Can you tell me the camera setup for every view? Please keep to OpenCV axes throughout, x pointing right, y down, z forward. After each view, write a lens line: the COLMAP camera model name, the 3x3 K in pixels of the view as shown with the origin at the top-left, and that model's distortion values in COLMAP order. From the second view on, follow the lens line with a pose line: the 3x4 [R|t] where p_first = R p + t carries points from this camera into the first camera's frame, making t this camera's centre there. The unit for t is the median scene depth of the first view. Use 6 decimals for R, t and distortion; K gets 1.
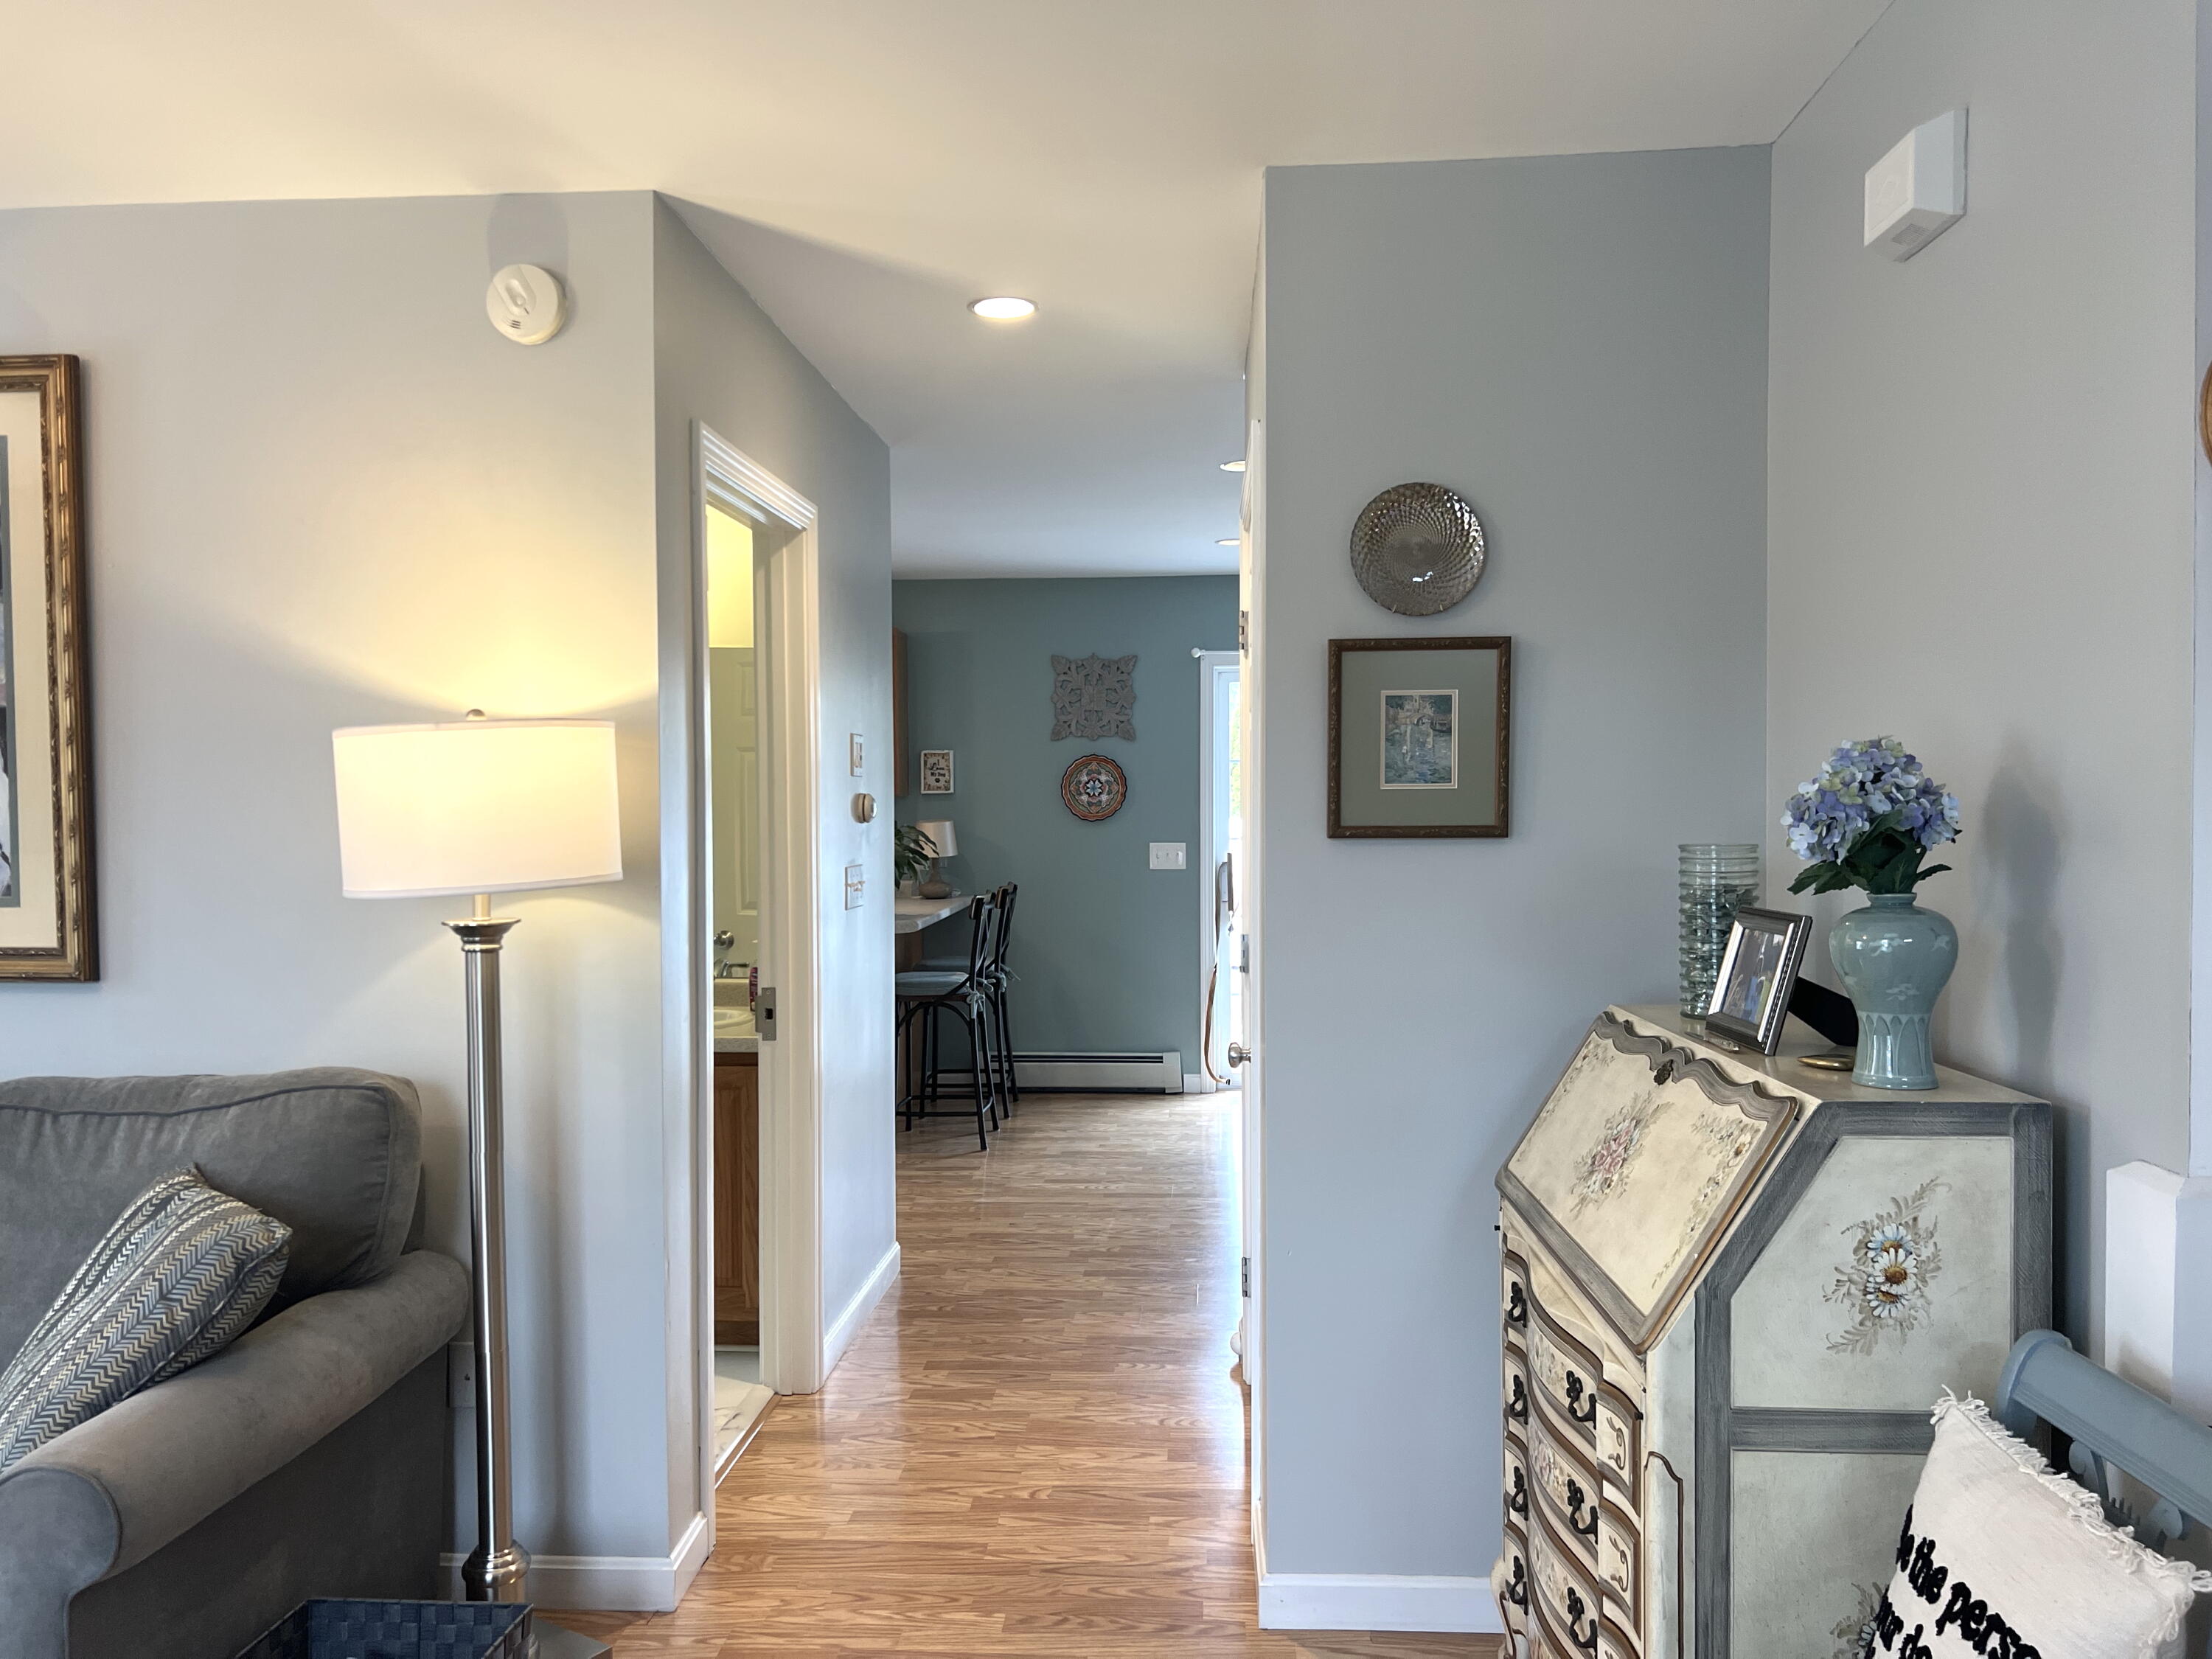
lens RADIAL K [[1653.5, 0, 1104.5], [0, 1653.5, 832.2], [0, 0, 1]] dist [0.043488, -0.038812]
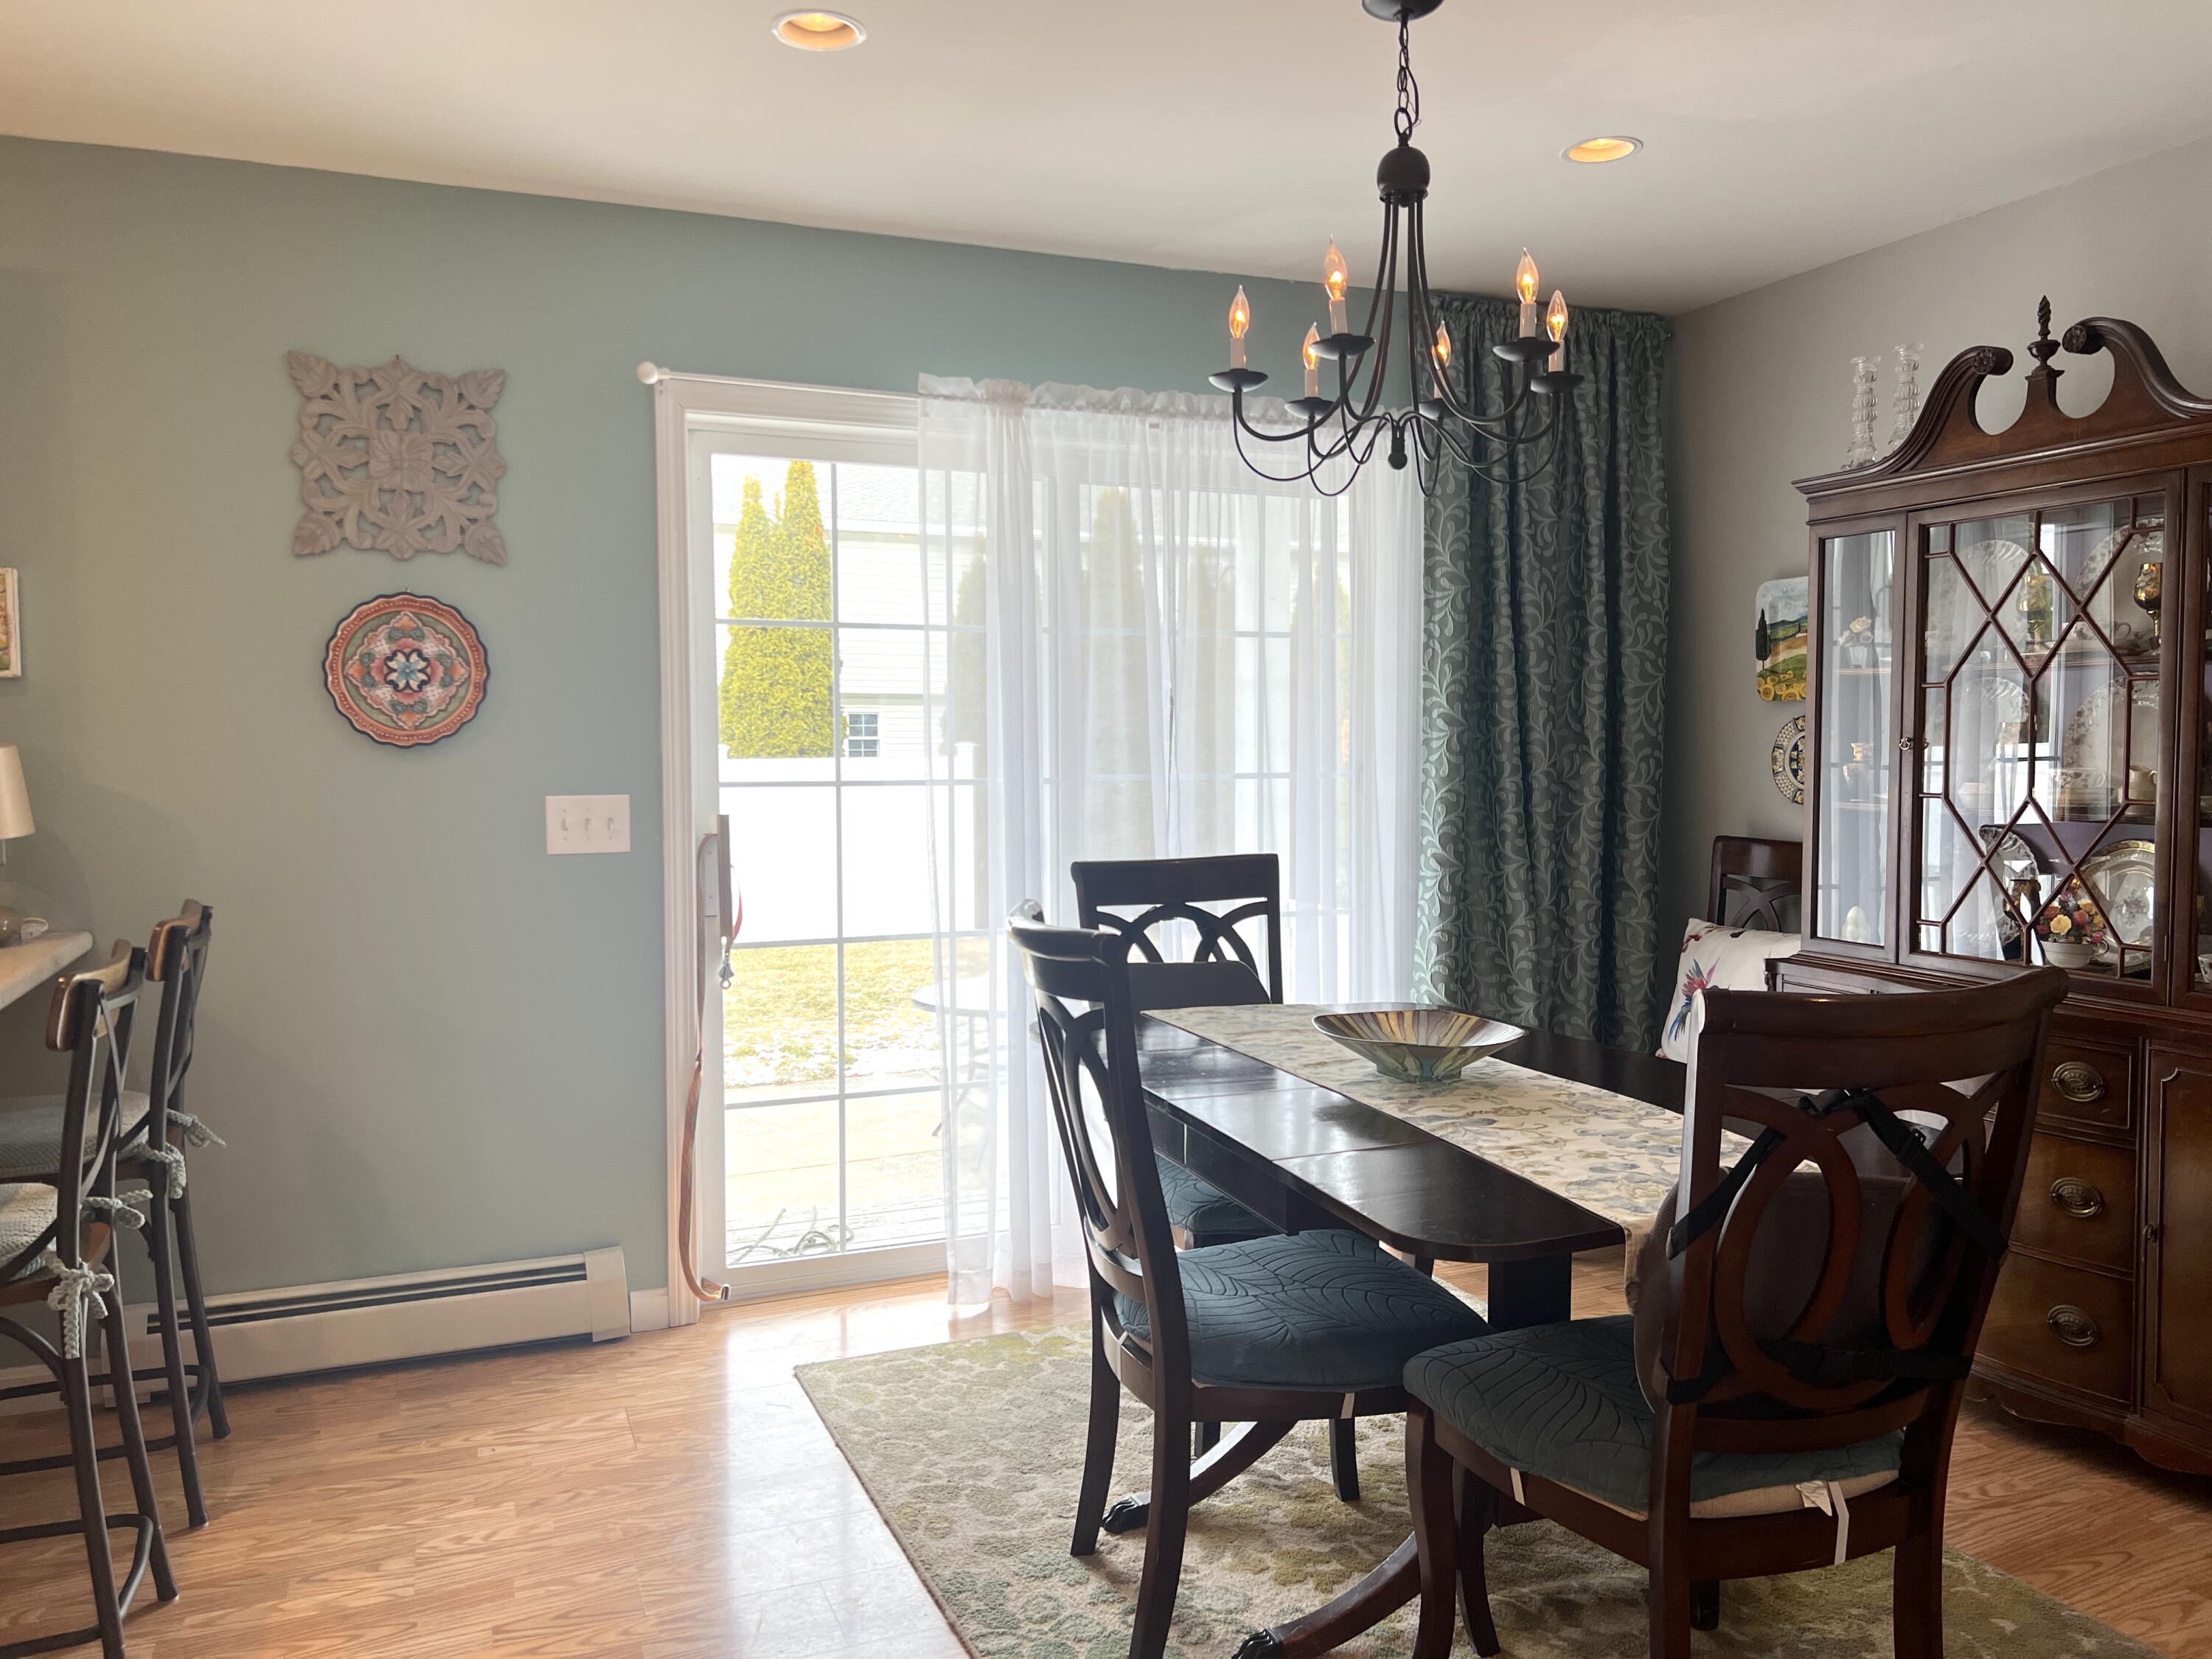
lens RADIAL K [[1653.5, 0, 1121.0], [0, 1653.5, 819.9], [0, 0, 1]] dist [0.043488, -0.038812]
pose [[0.896041, -0.022213, 0.443416, -0.032981], [0.012908, 0.999629, 0.023991, 0.004216], [-0.443784, -0.015773, 0.895995, 0.526669]]
